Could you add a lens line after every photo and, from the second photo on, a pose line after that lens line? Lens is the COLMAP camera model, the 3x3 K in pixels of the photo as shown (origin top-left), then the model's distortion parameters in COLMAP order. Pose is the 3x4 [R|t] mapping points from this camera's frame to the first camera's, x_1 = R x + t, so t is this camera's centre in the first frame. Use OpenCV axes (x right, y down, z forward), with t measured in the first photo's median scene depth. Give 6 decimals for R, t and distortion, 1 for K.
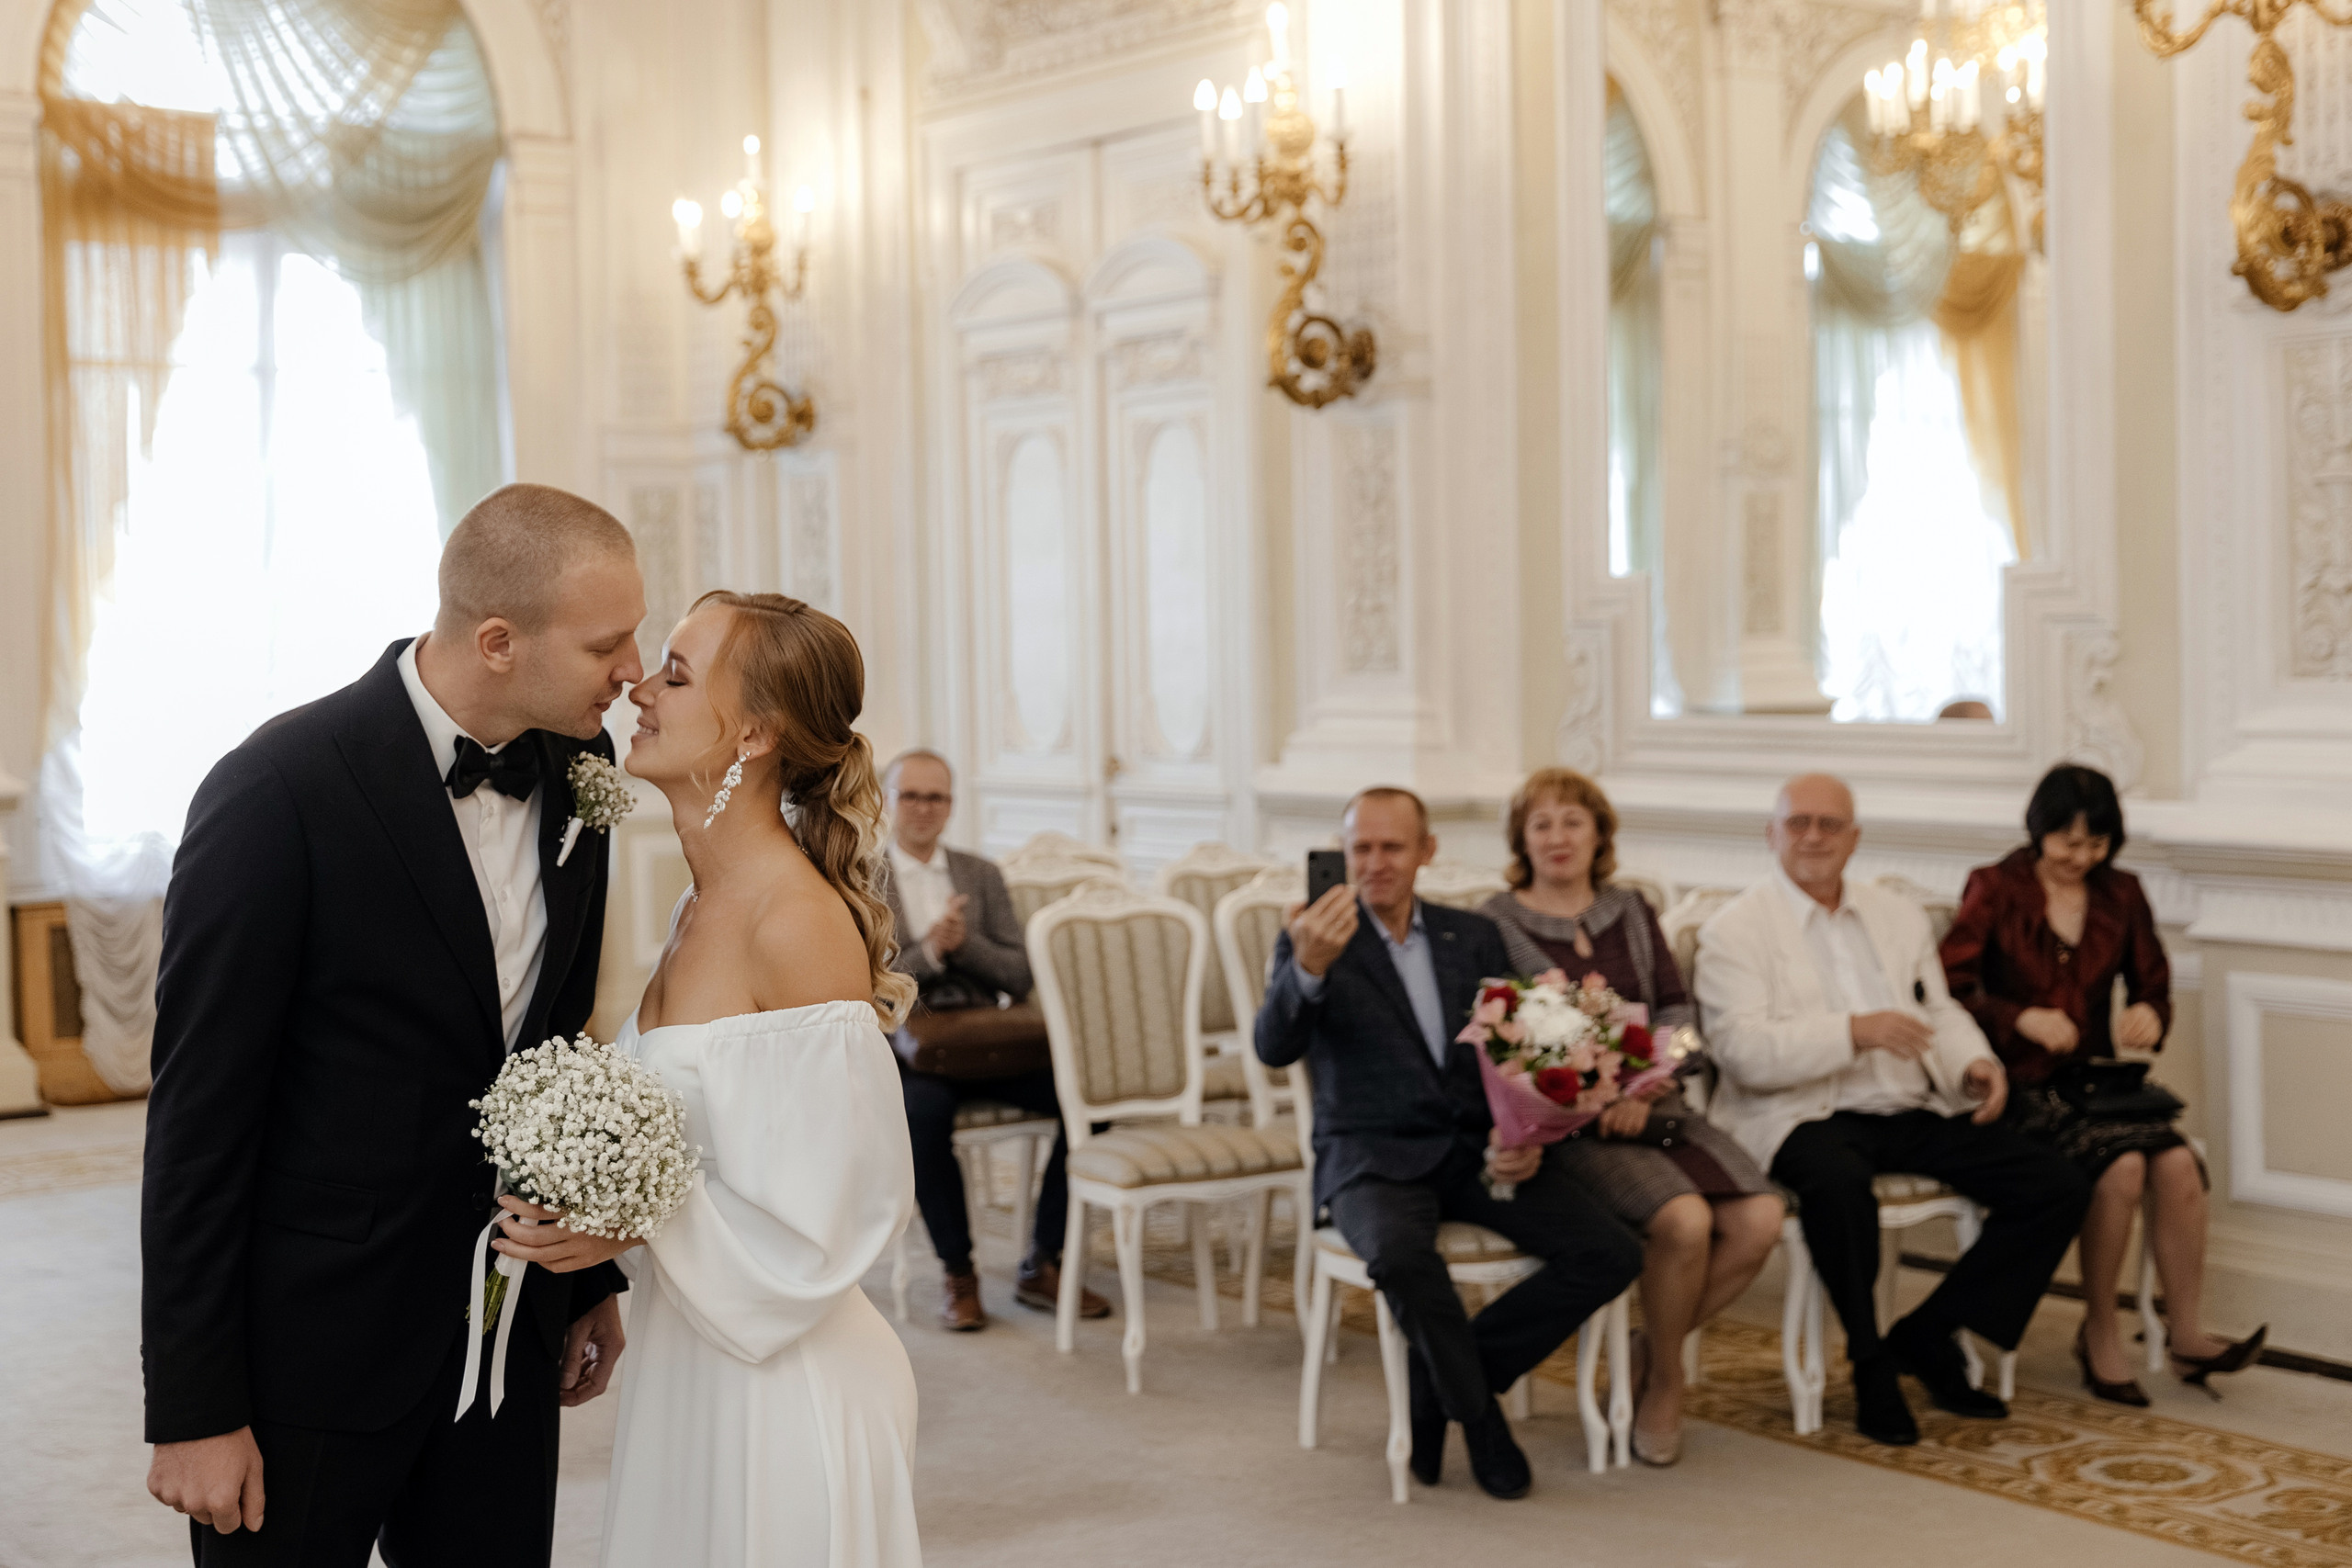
lens RADIAL K [[3239.9, 0, 1109.3], [0, 3239.9, 712.7], [0, 0, 1]] dist [0.022212, 0.000000]
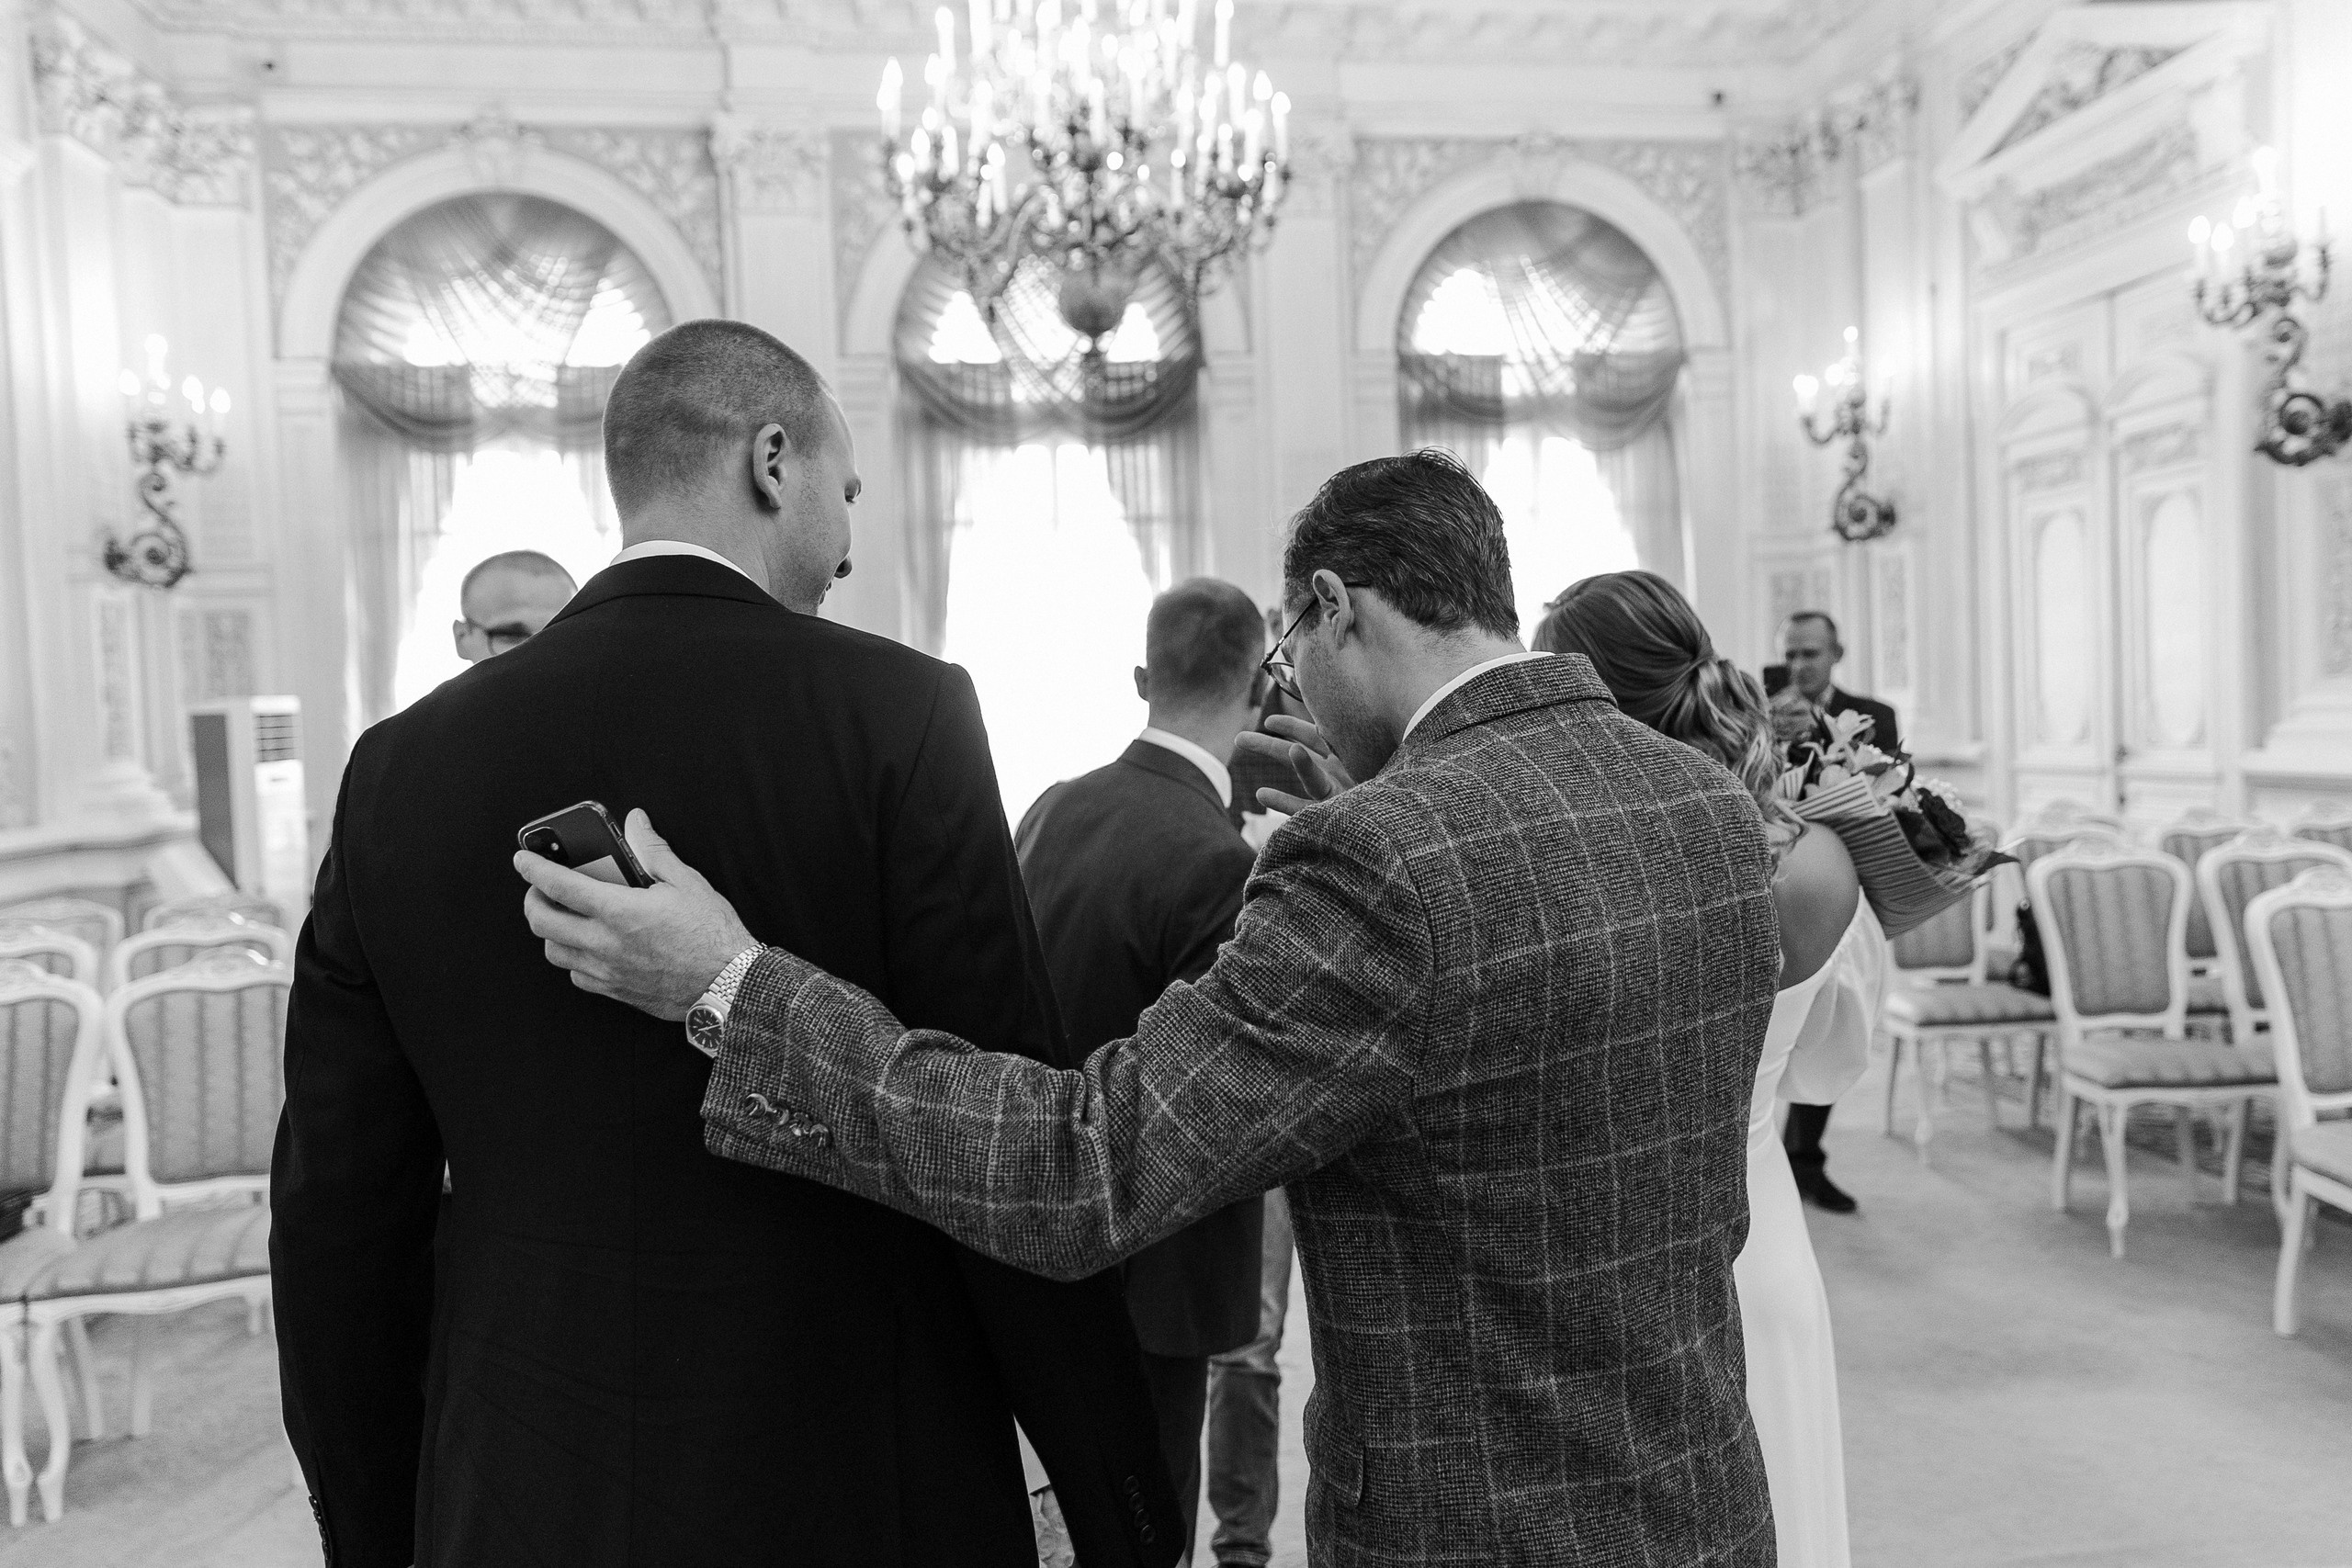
lens RADIAL K [[1739.7, 0, 1222.9], [0, 1739.7, 778.4], [0, 0, 1]] dist [0.019228, -0.014637]
pose [[0.882715, 0.003105, -0.469898, 0.014123], [0.008184, 0.999725, 0.021980, 0.009150], [0.469837, -0.023247, 0.882447, 0.194015]]
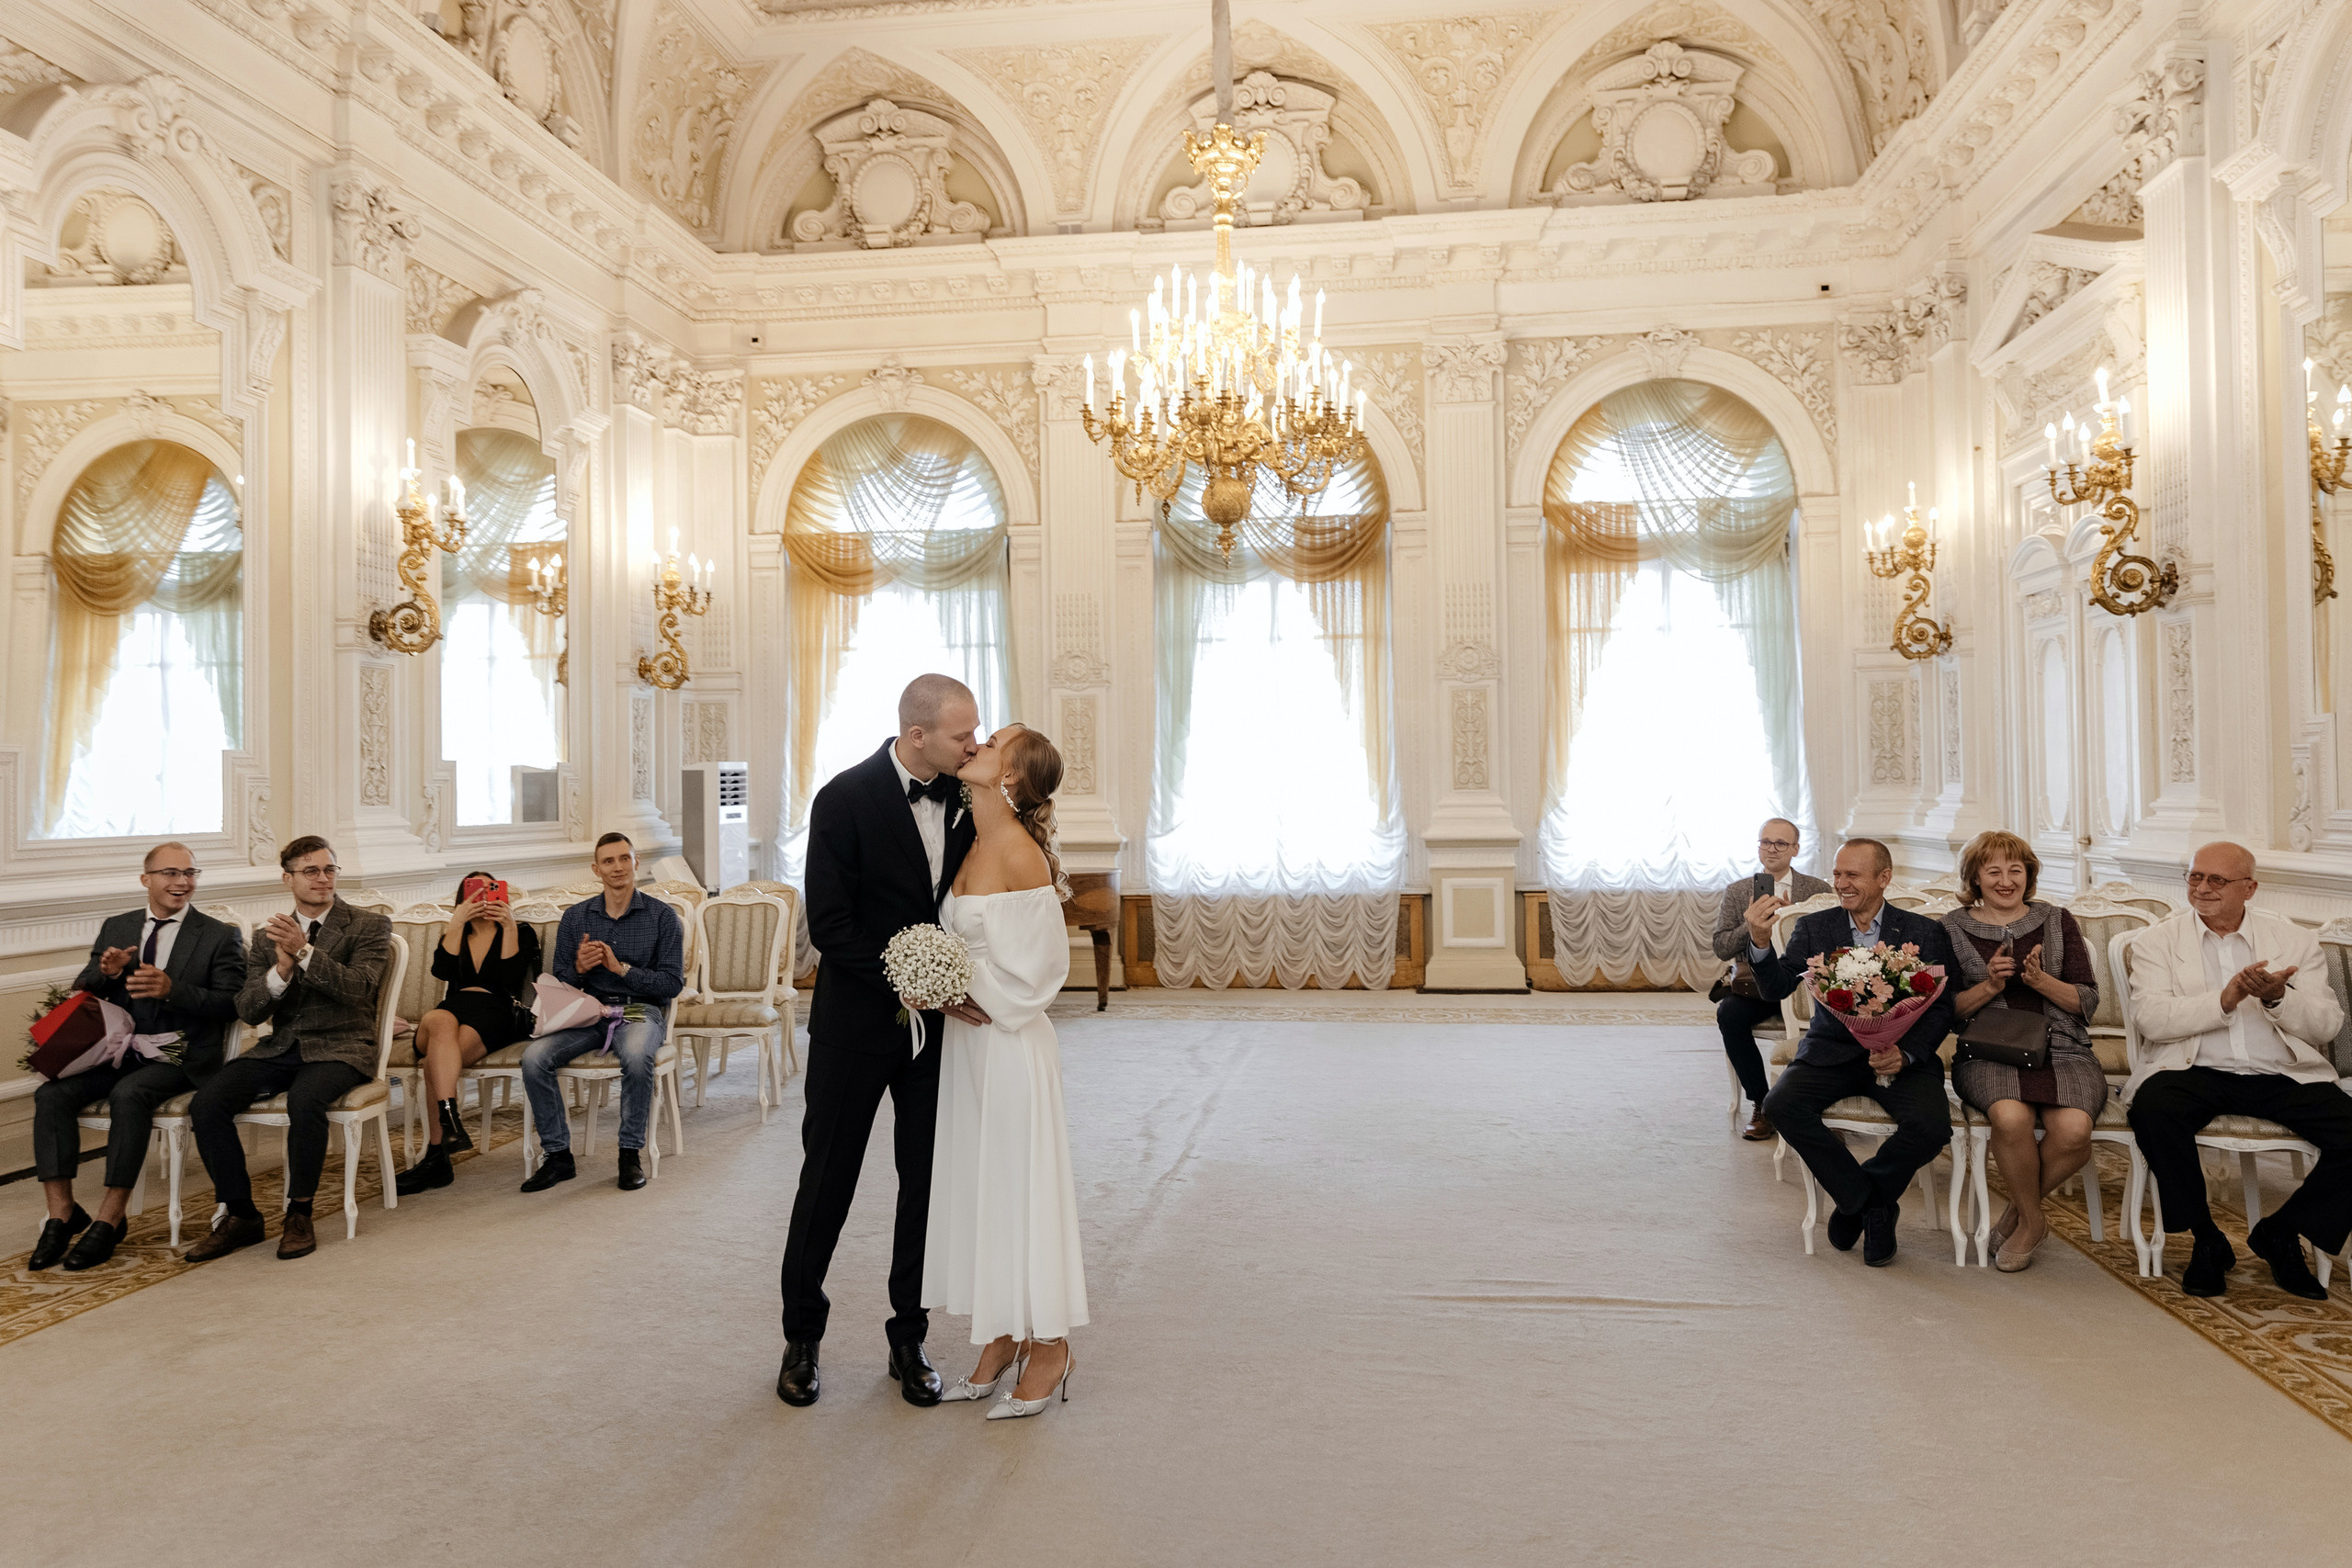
lens RADIAL K [[1679.4, 0, 1176.3], [0, 1679.4, 761.1], [0, 0, 1]] dist [0.025750, -0.007998]
pose [[0.709601, -0.002214, -0.704601, 0.310717], [-0.021285, 0.999471, -0.024576, 0.008038], [0.704282, 0.032437, 0.709178, 0.081321]]
